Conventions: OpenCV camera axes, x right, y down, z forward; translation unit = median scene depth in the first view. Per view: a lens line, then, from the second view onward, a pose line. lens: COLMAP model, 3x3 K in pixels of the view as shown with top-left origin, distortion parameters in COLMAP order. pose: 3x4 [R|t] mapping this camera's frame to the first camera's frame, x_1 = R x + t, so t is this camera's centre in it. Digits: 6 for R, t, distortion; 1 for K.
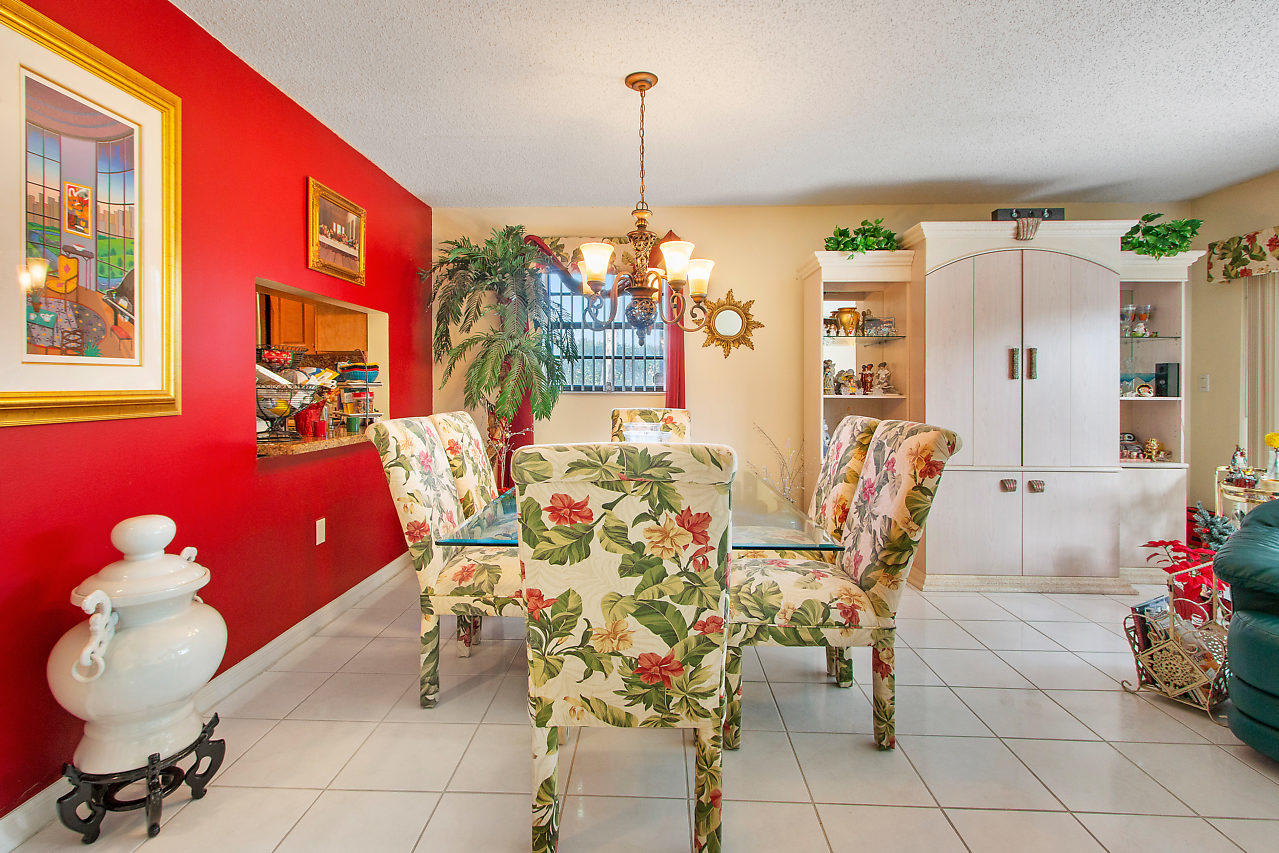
lens RADIAL K [[598.4, 0, 634.1], [0, 598.4, 396.7], [0, 0, 1]] dist [0.003456, -0.000226]
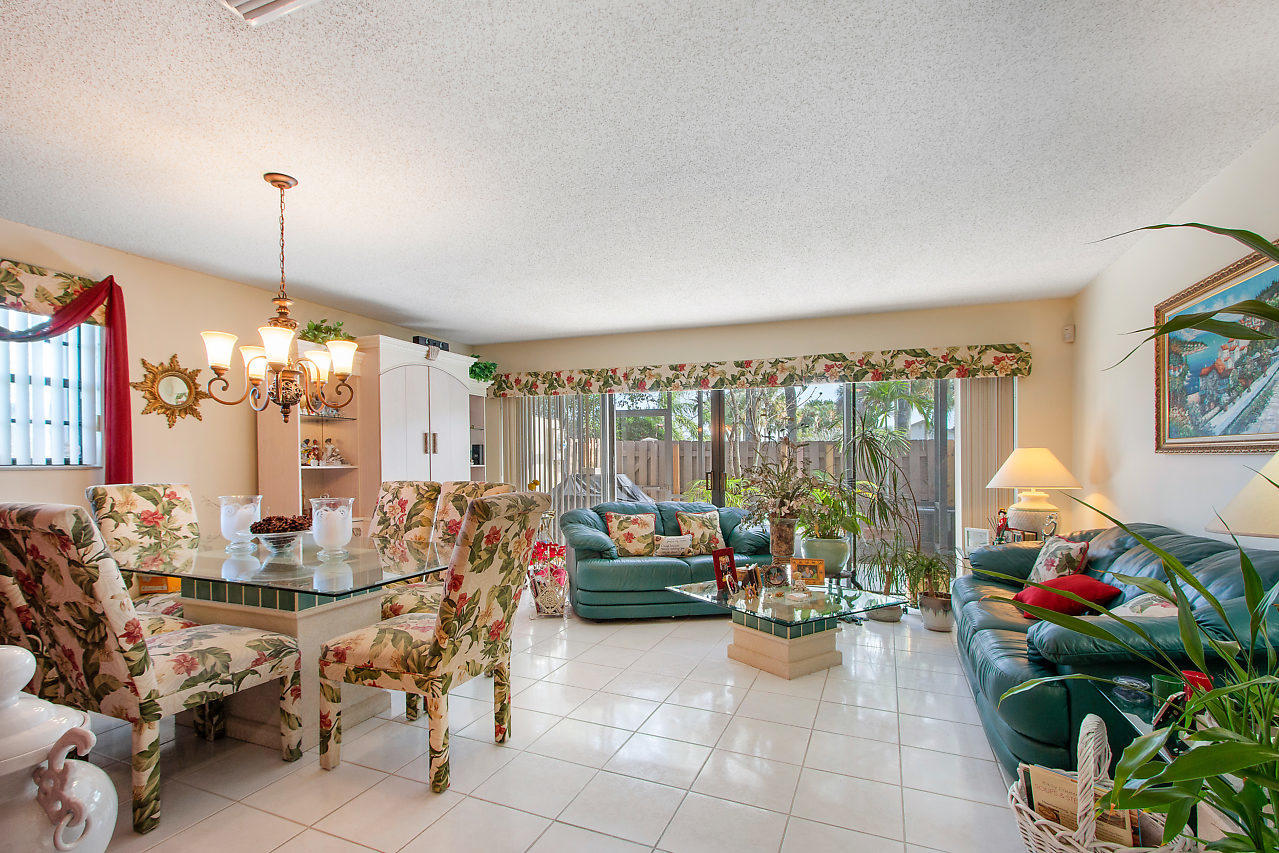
lens RADIAL K [[598.4, 0, 616.8], [0, 598.4, 458.9], [0, 0, 1]] dist [0.003456, -0.000226]
pose [[0.372479, -0.002311, 0.928038, -0.548617], [0.014125, 0.999895, -0.003179, -0.005036], [-0.927933, 0.014293, 0.372473, 0.022811]]
